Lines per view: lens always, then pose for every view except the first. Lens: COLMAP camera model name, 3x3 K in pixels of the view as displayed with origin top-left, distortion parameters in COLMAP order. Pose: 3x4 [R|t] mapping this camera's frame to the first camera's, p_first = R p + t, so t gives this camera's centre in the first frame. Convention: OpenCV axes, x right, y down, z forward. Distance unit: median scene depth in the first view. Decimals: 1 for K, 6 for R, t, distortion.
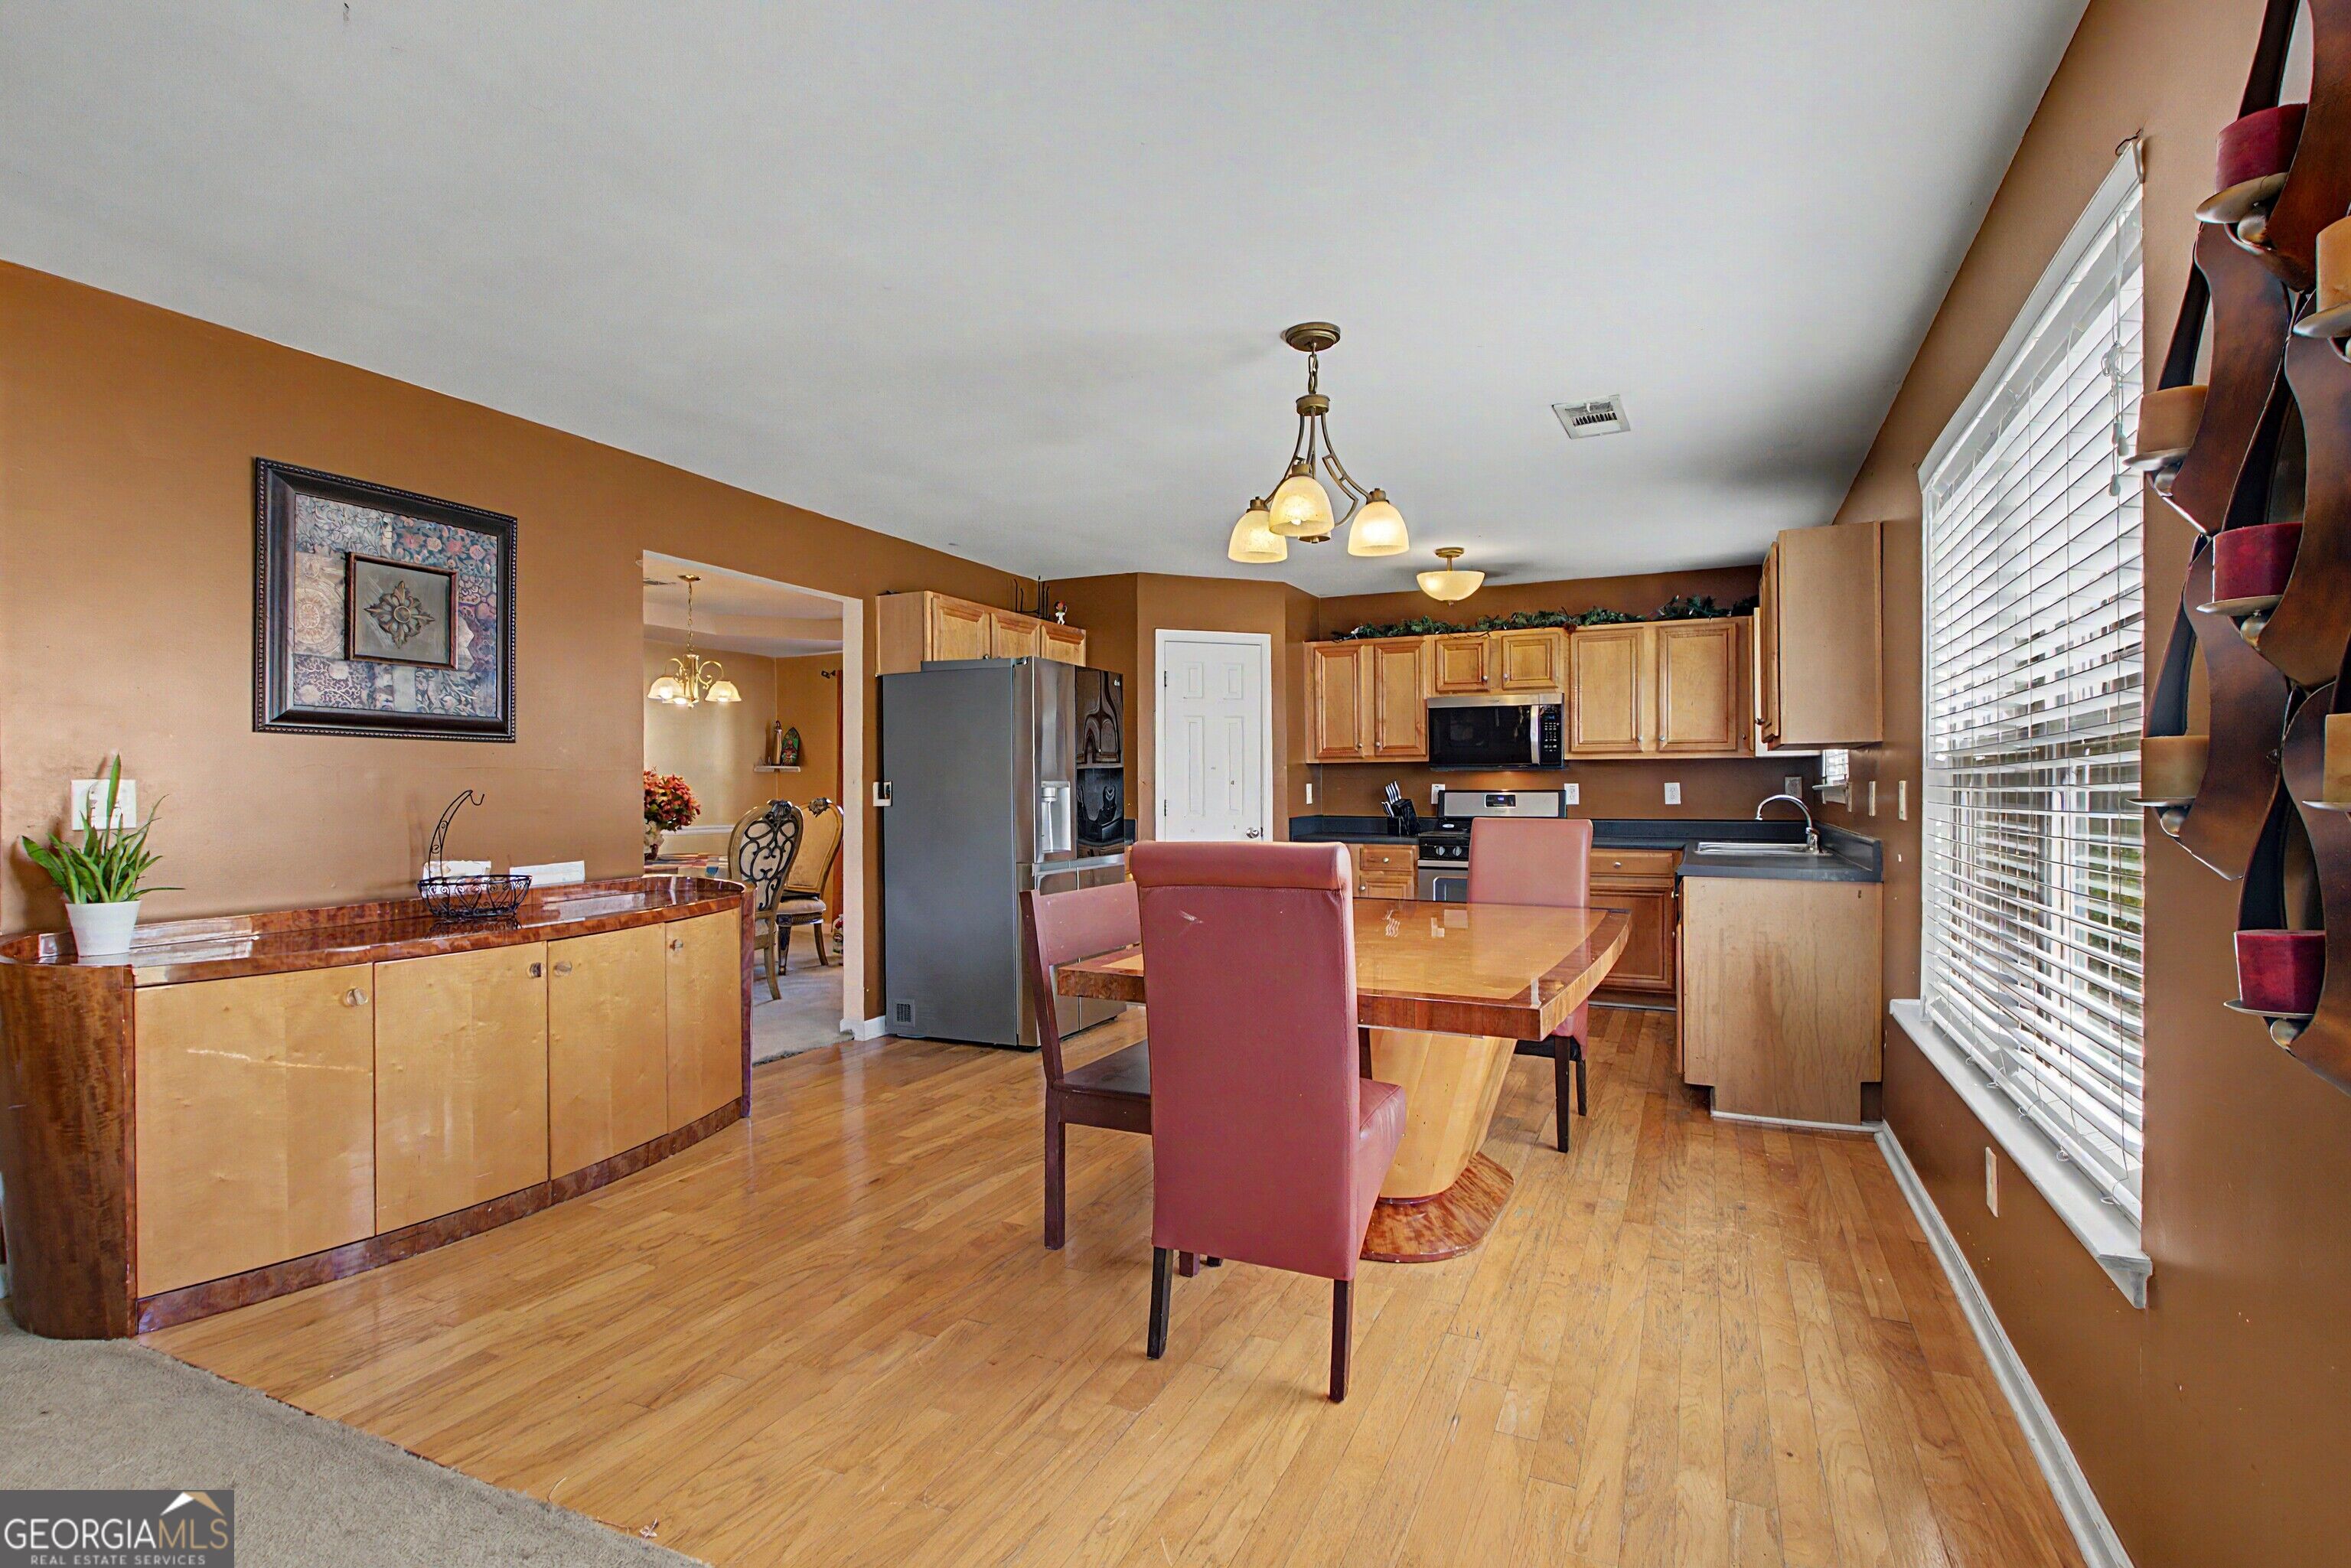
lens RADIAL K [[1116.5, 0, 1129.0], [0, 1116.5, 797.8], [0, 0, 1]] dist [0.019971, -0.004799]
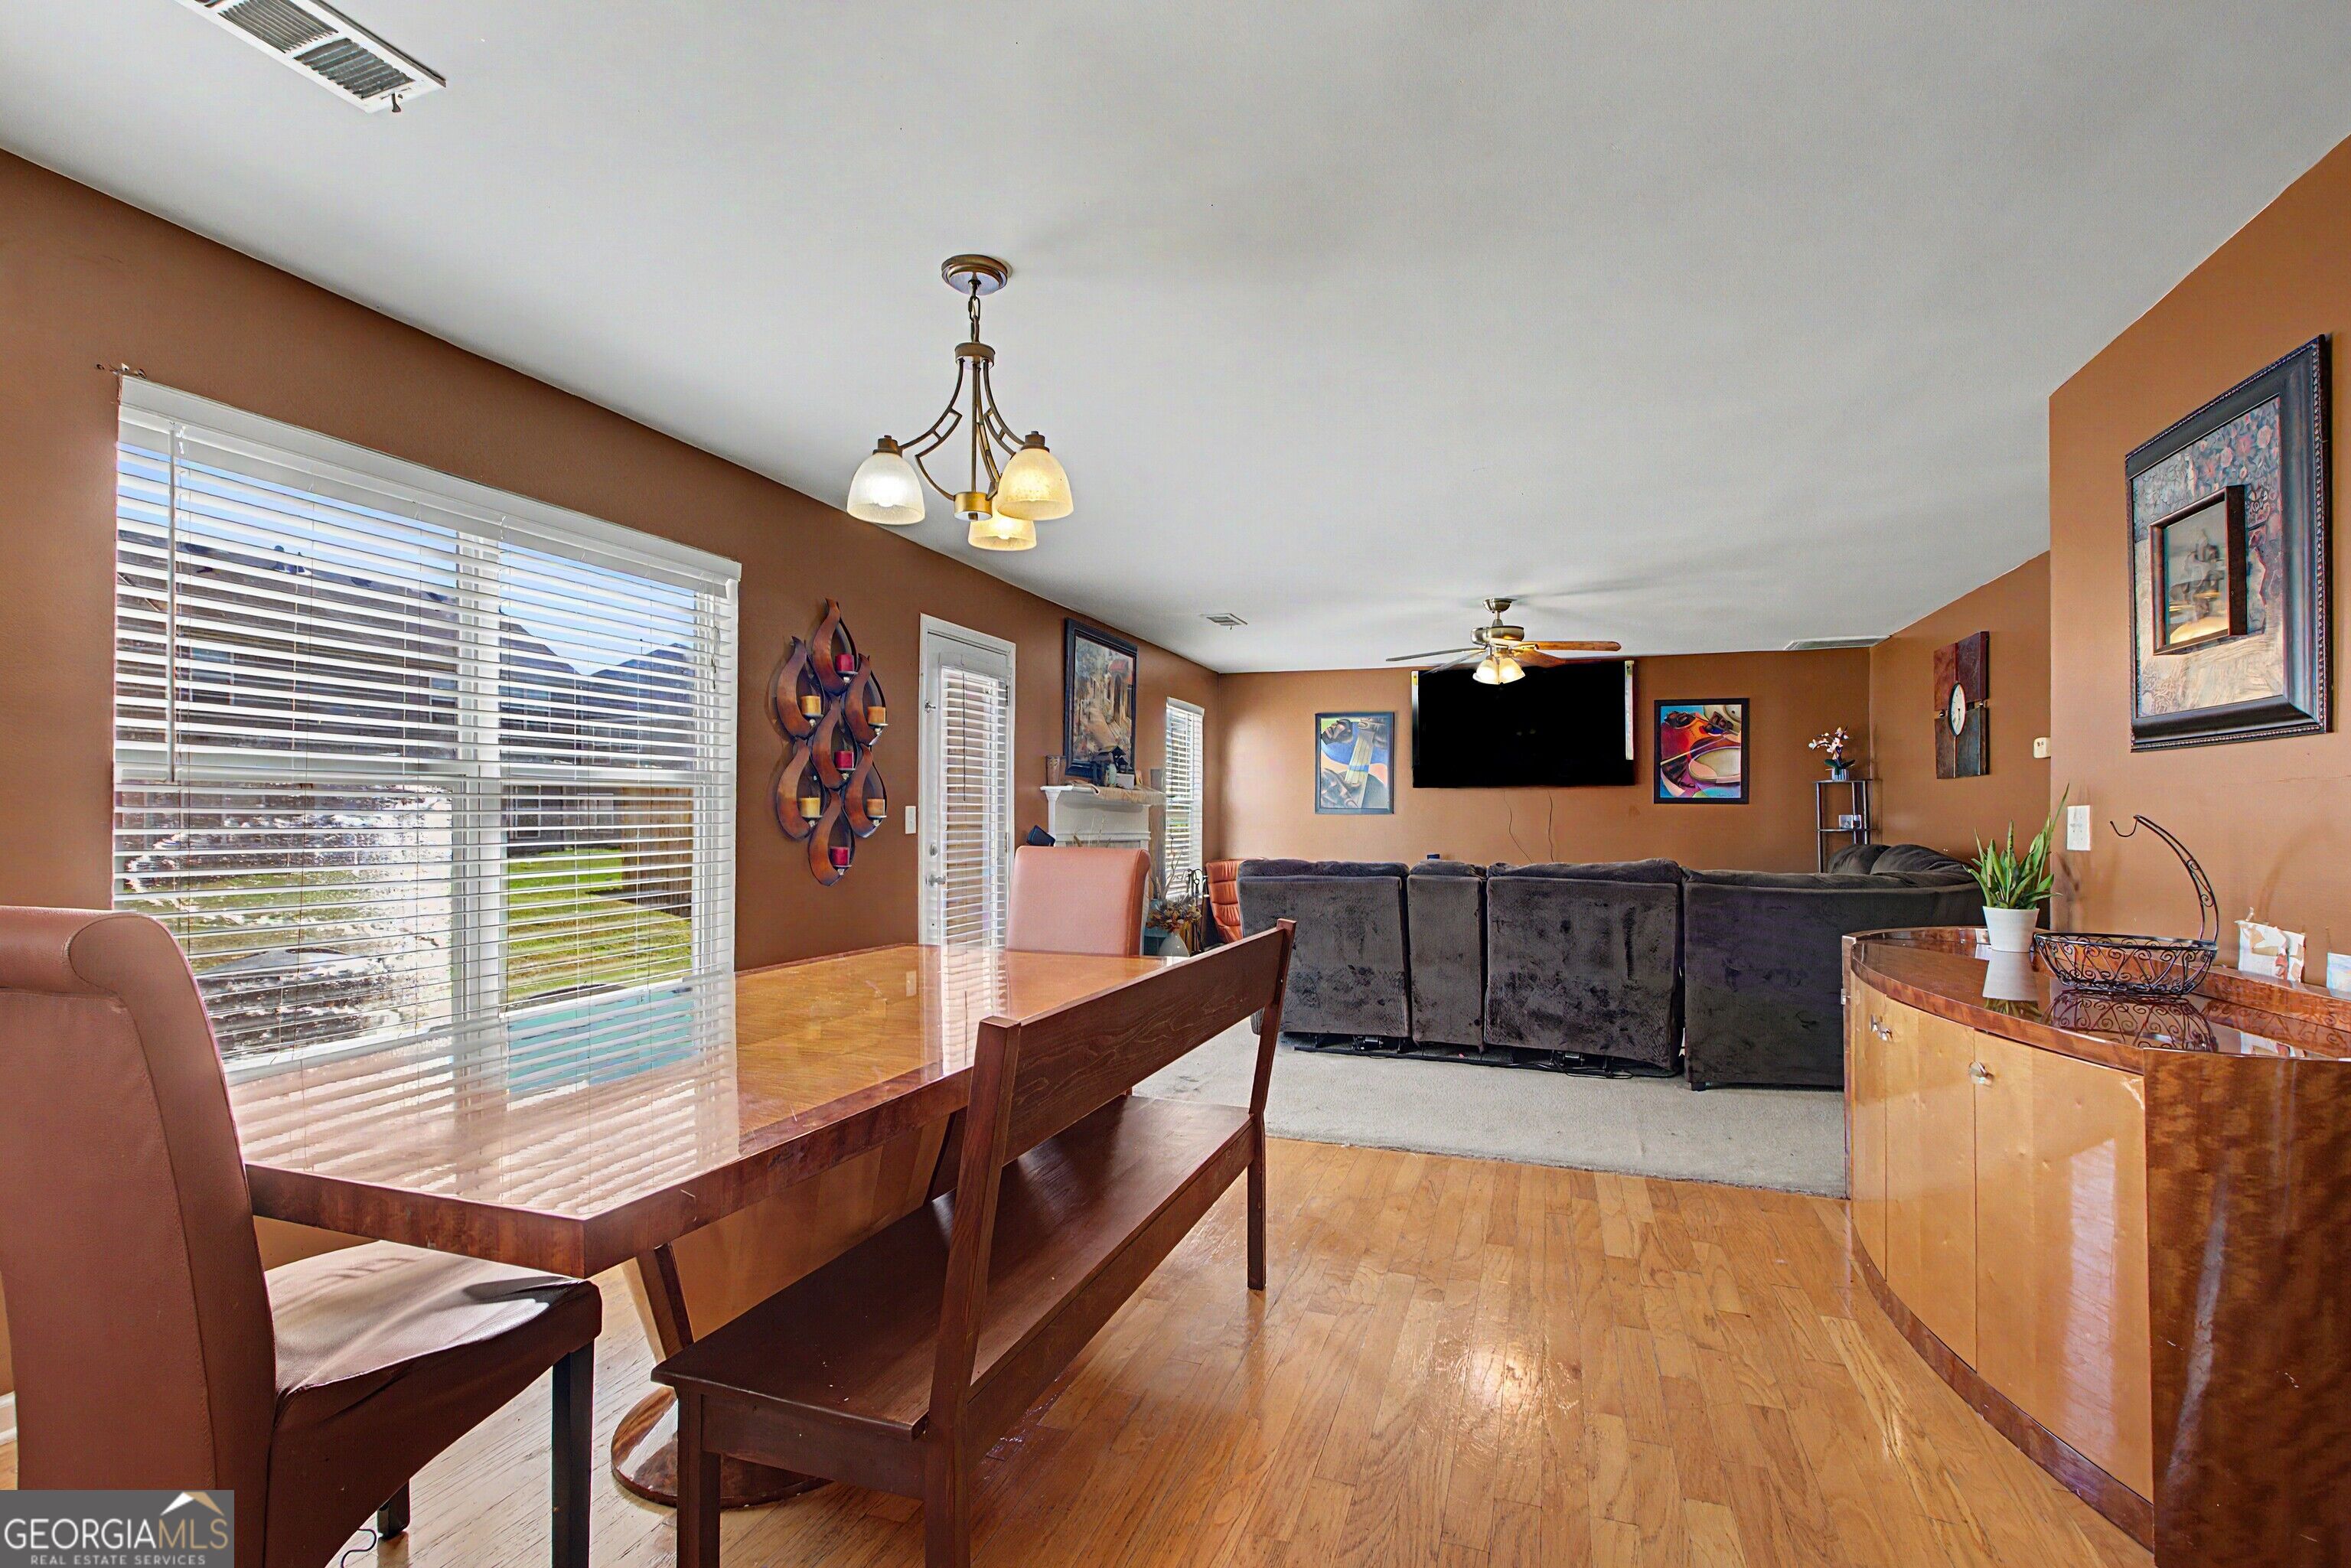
lens RADIAL K [[1116.5, 0, 1159.7], [0, 1116.5, 795.8], [0, 0, 1]] dist [0.019971, -0.004799]
pose [[-0.991123, -0.003366, -0.132902, 0.104183], [-0.002269, 0.999962, -0.008405, -0.010139], [0.132925, -0.008029, -0.991094, 1.380223]]
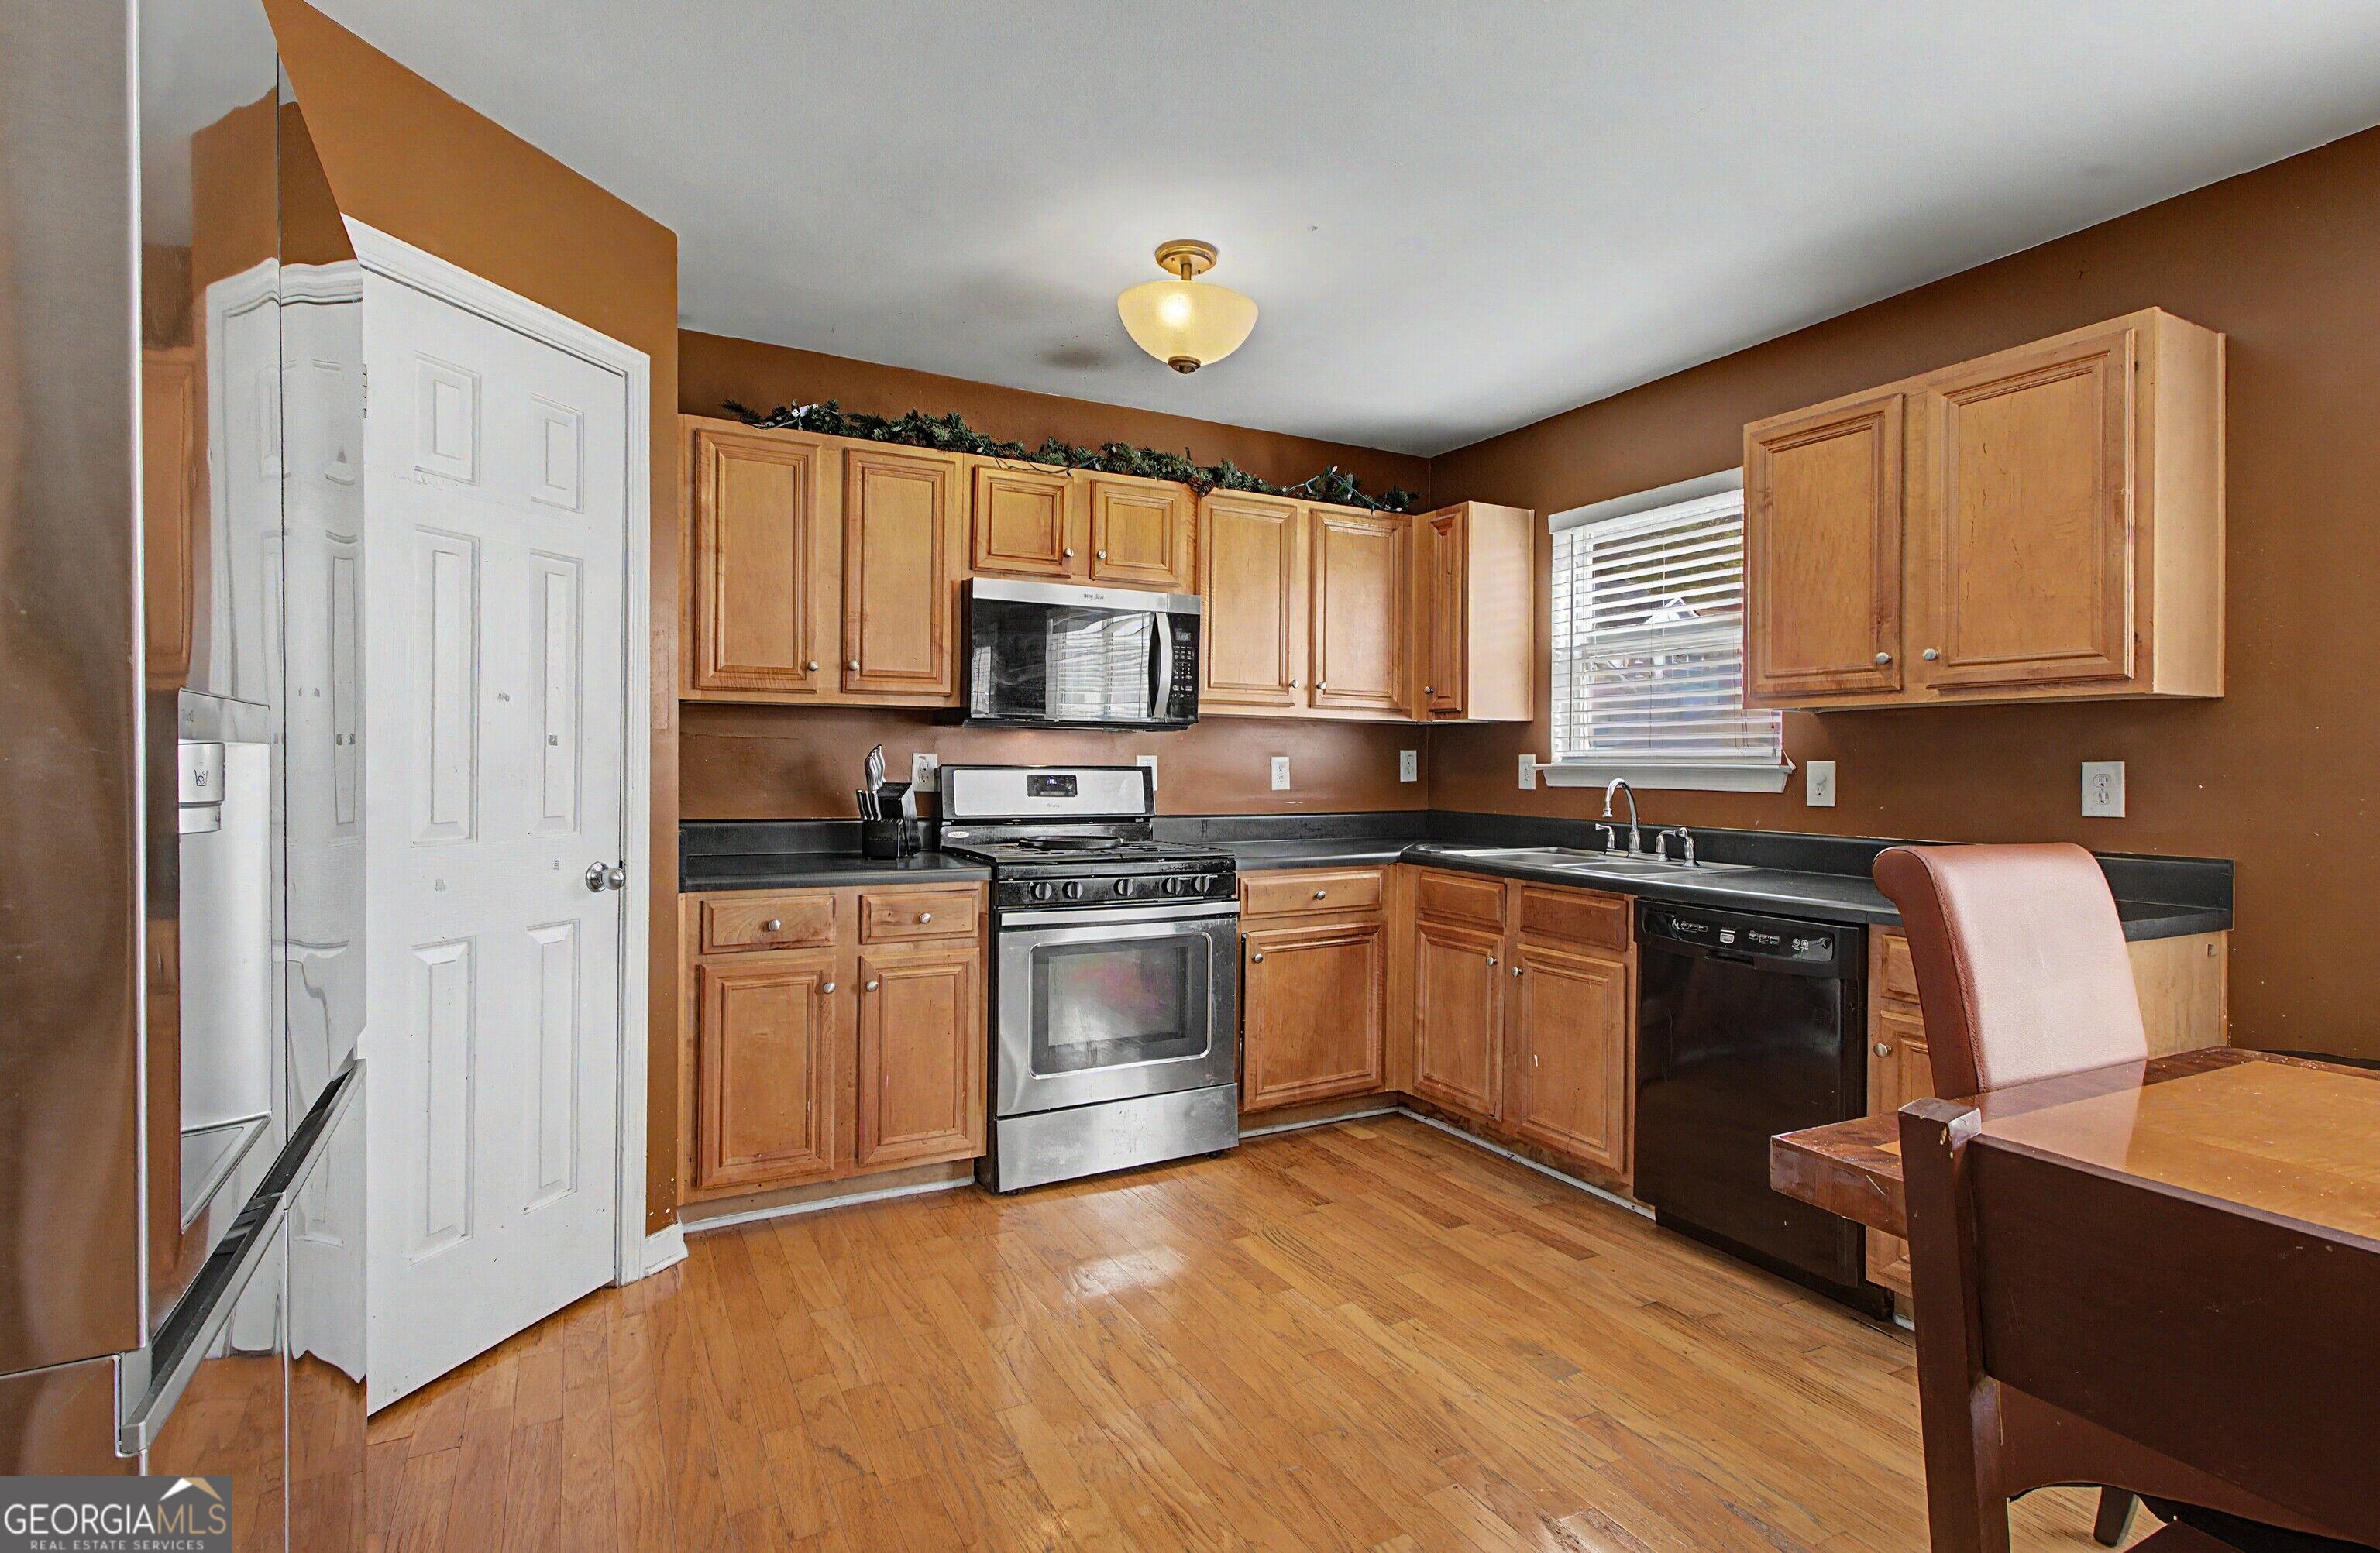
lens RADIAL K [[1179.0, 0, 1185.0], [0, 1179.0, 762.9], [0, 0, 1]] dist [-0.002038, 0.000786]
pose [[0.576998, 0.006891, 0.816717, -0.161873], [-0.003316, 0.999976, -0.006094, -0.008708], [-0.816739, 0.000808, 0.577007, 1.021328]]
